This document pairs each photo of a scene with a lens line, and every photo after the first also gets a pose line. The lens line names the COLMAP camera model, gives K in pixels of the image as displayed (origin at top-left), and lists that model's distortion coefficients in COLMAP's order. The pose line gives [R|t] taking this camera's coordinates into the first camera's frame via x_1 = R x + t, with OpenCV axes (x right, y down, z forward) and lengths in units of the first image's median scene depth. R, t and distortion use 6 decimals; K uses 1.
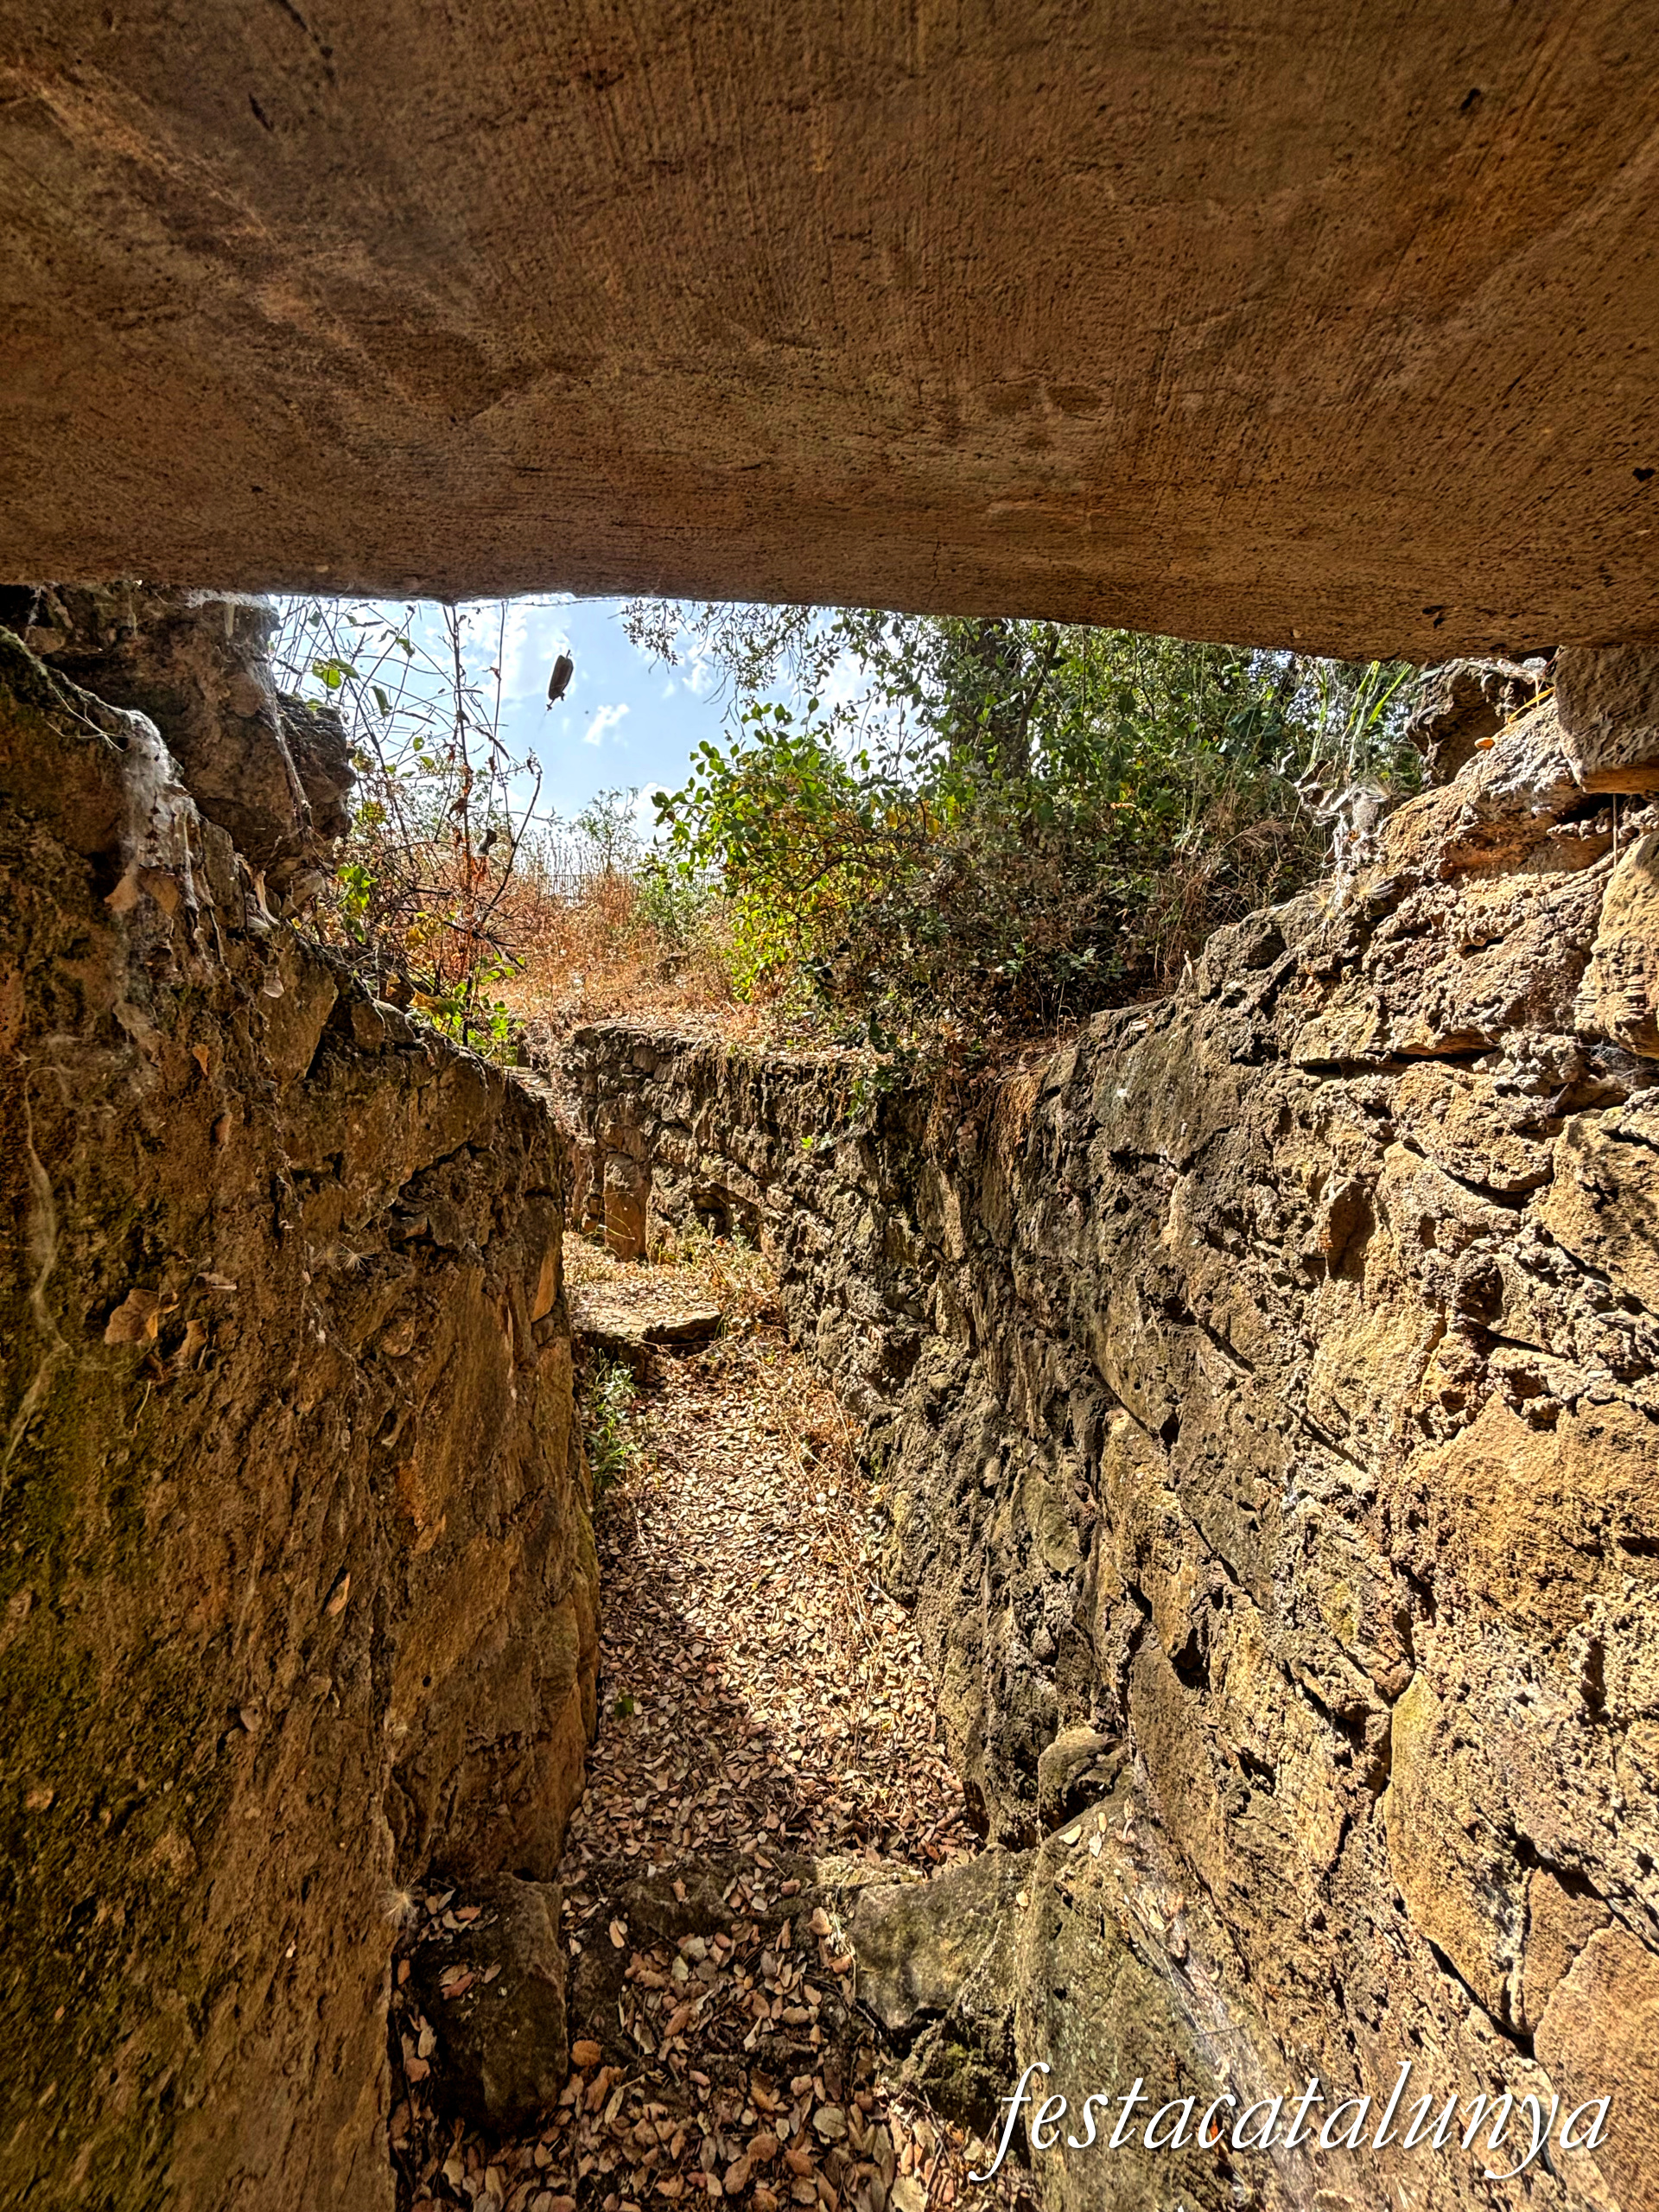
lens RADIAL K [[885.0, 0, 828.0], [0, 885.0, 1104.8], [0, 0, 1]] dist [-0.002955, -0.000119]
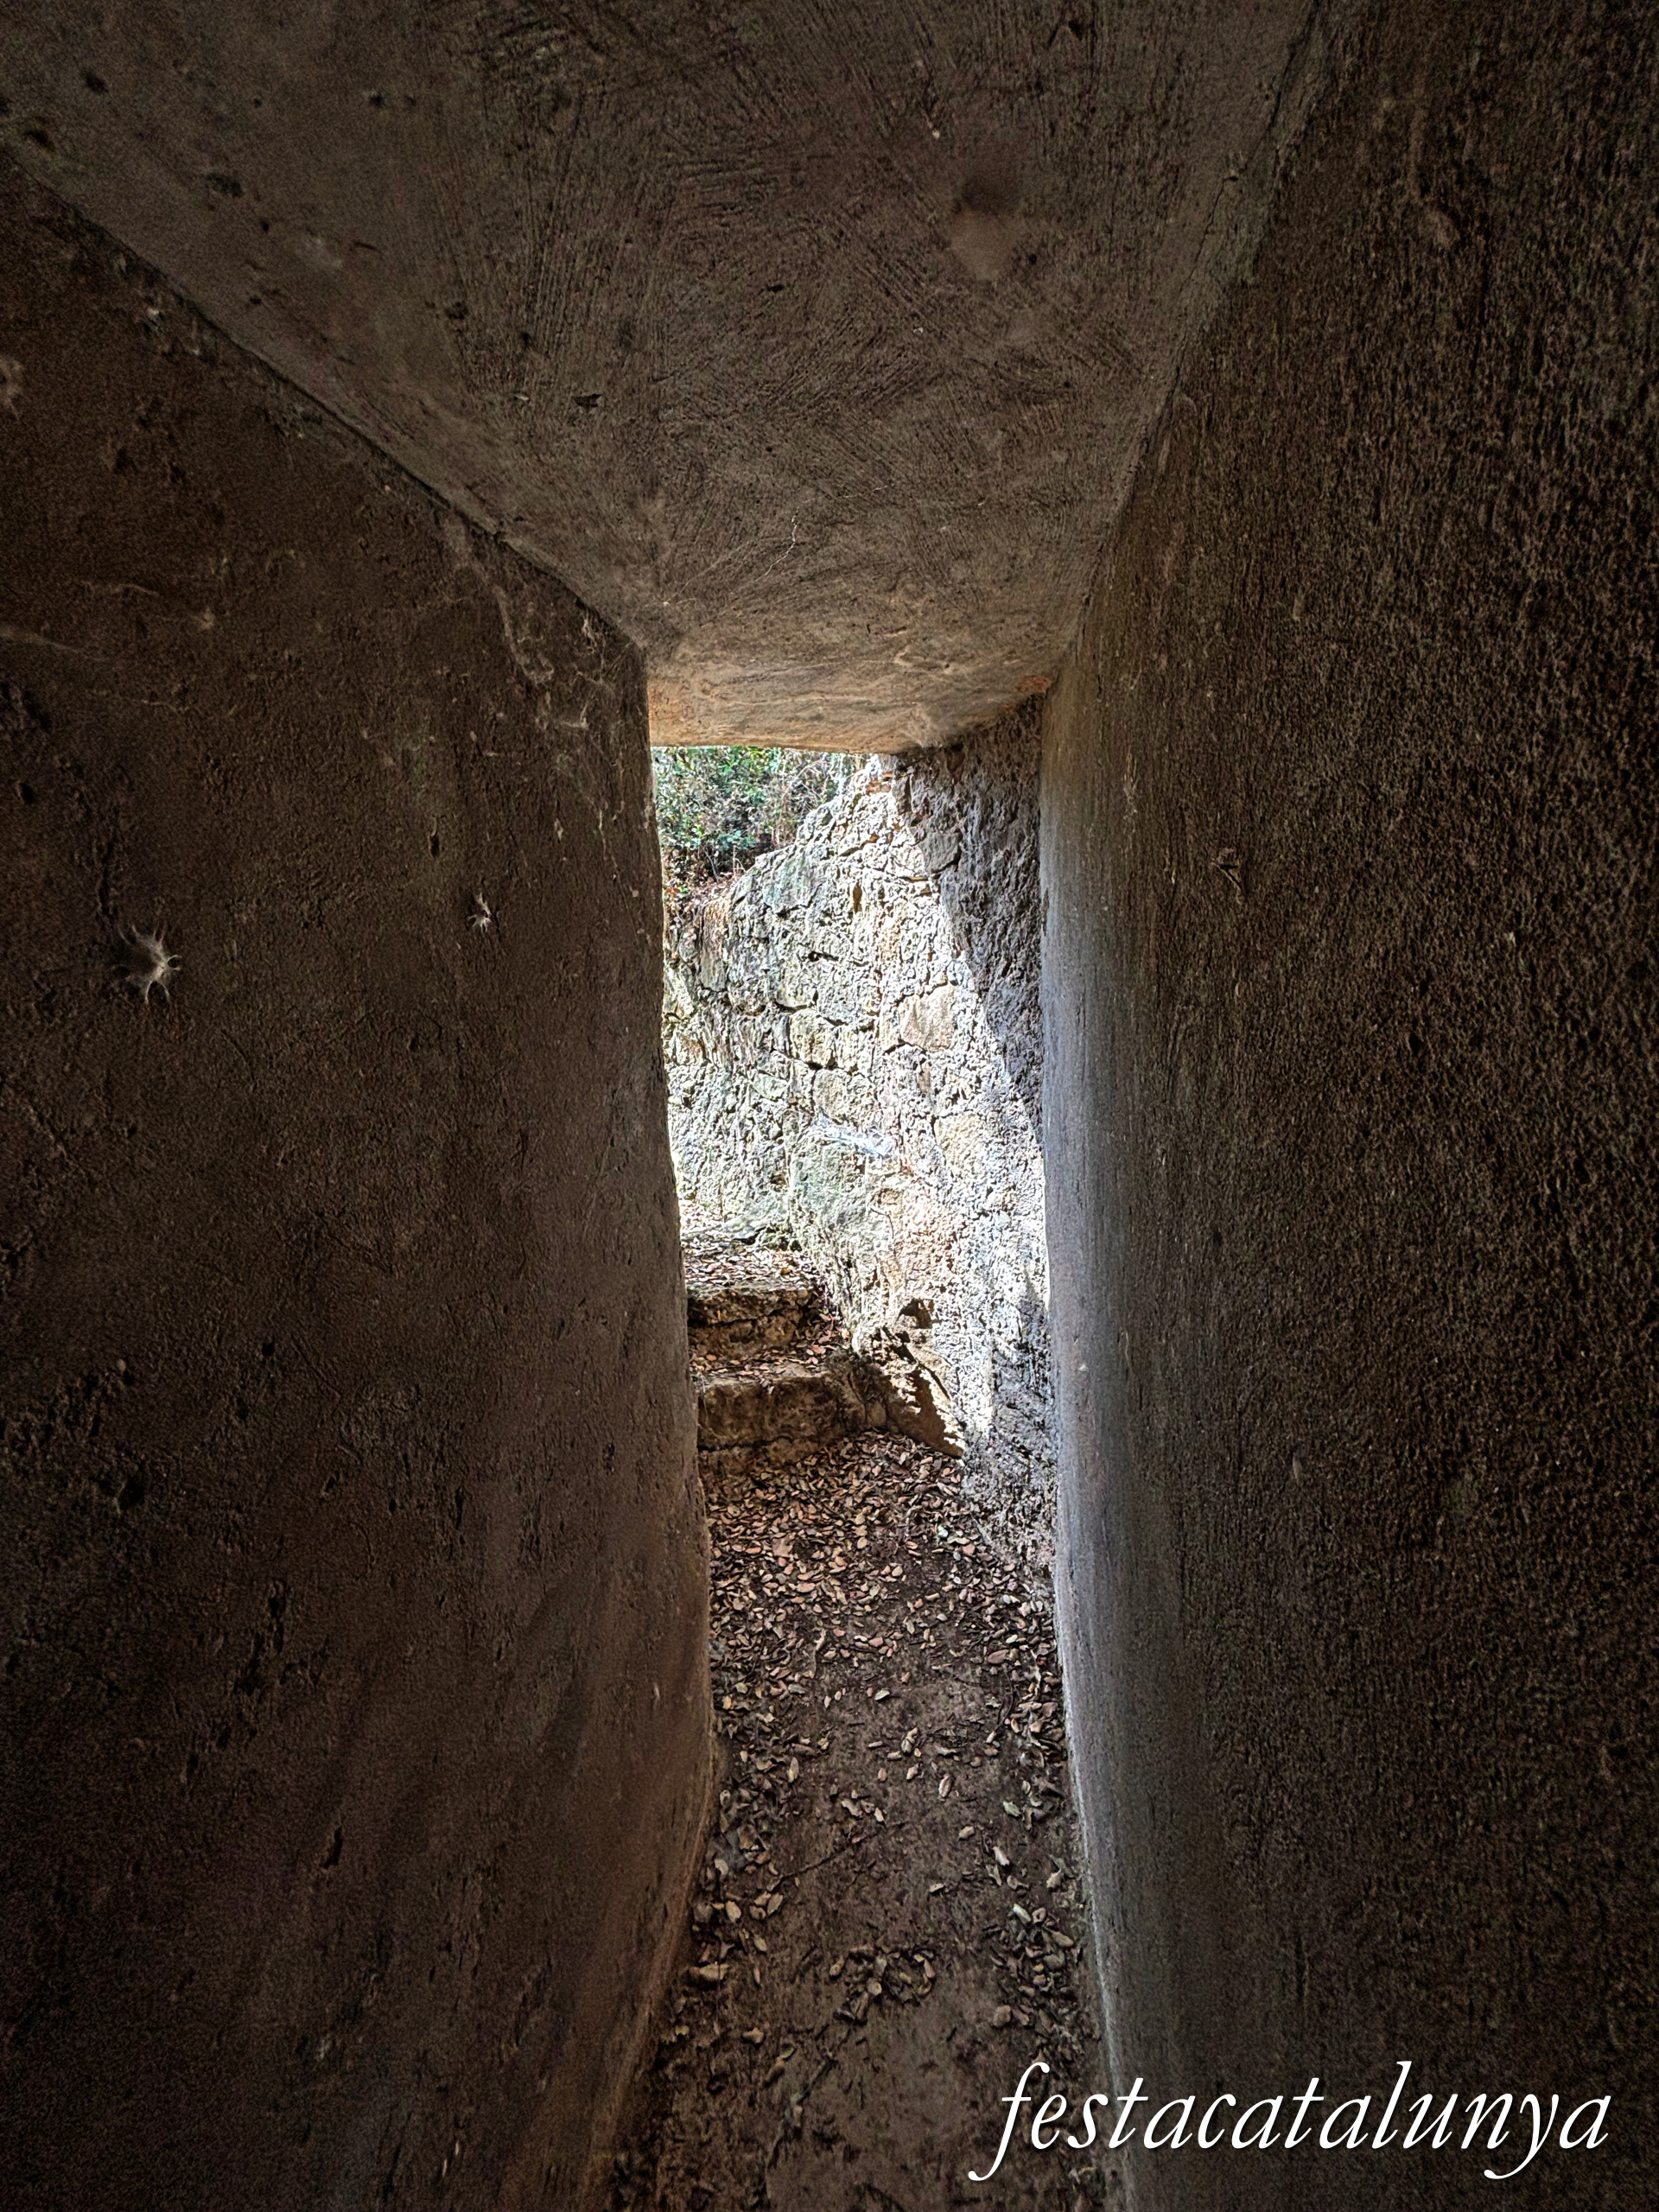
lens RADIAL K [[885.0, 0, 829.4], [0, 885.0, 1107.1], [0, 0, 1]] dist [-0.002955, -0.000119]
pose [[0.896579, -0.157764, 0.413832, -0.694524], [0.115240, 0.985319, 0.125959, 0.322359], [-0.427628, -0.065243, 0.901597, -1.379607]]
